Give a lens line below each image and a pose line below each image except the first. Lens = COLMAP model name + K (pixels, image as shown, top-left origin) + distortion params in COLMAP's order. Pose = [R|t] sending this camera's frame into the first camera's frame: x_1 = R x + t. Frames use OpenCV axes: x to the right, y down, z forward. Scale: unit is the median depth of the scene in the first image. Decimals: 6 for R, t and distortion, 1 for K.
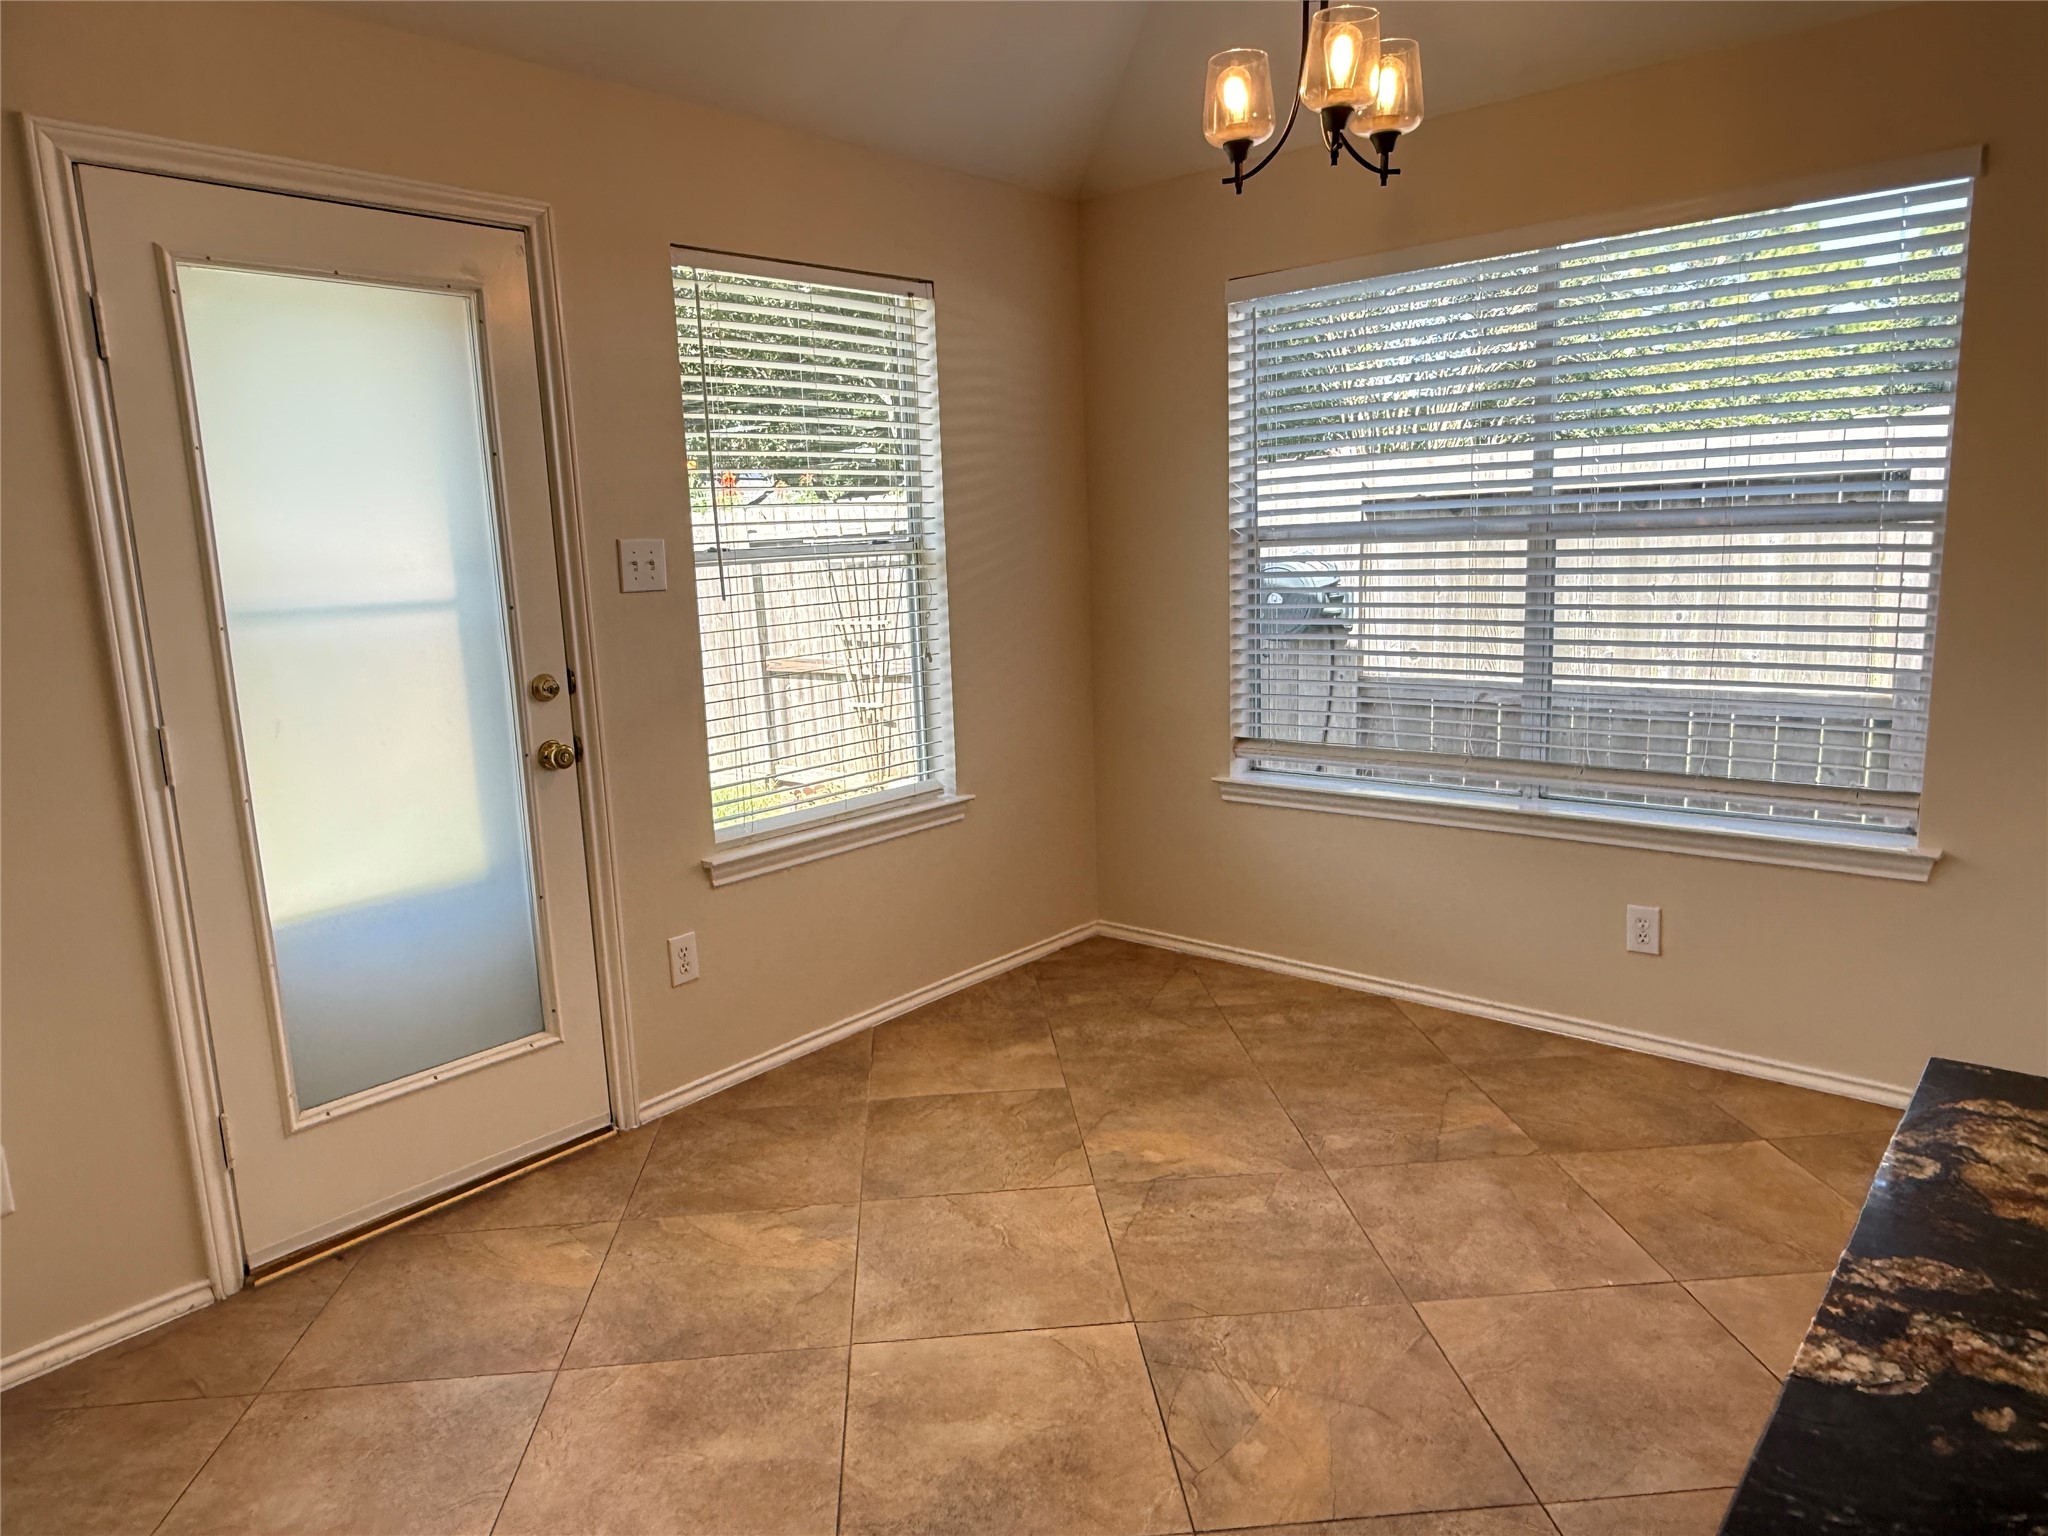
lens RADIAL K [[1349.7, 0, 1024.0], [0, 1349.7, 768.0], [0, 0, 1]] dist [0.004029, 0.003344]
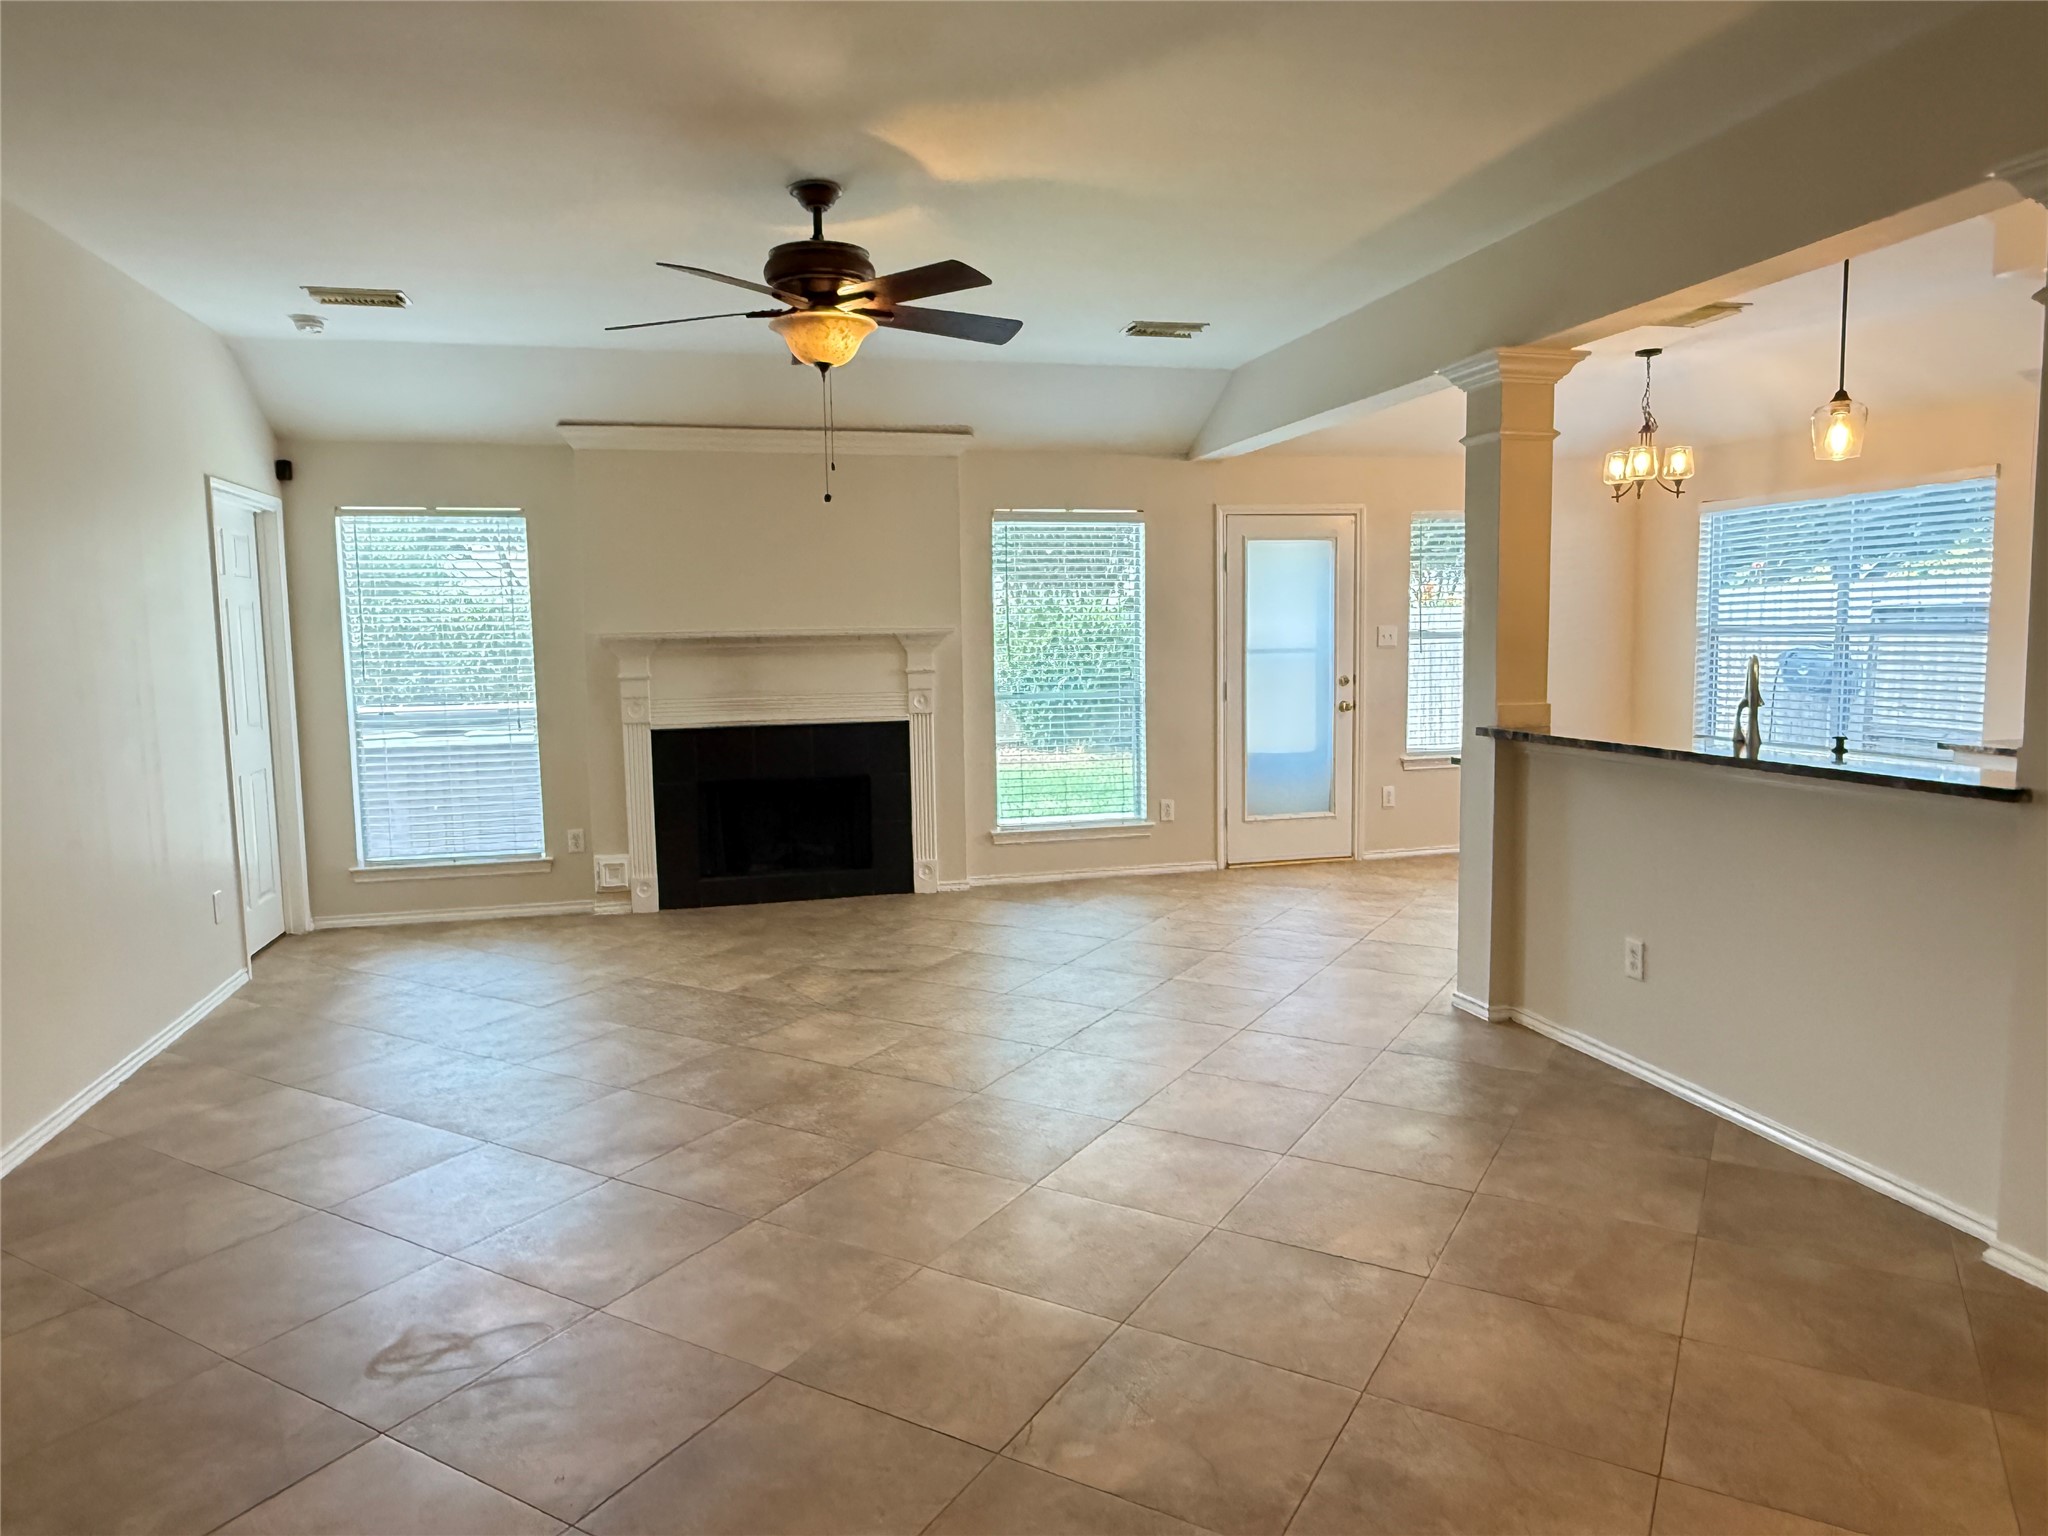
lens RADIAL K [[1349.7, 0, 1024.0], [0, 1349.7, 768.0], [0, 0, 1]] dist [0.004029, 0.003344]
pose [[0.834535, 0.077365, -0.545495, 0.584736], [-0.107074, 0.993989, -0.022836, 0.238392], [0.540450, 0.077466, 0.837803, -1.564803]]
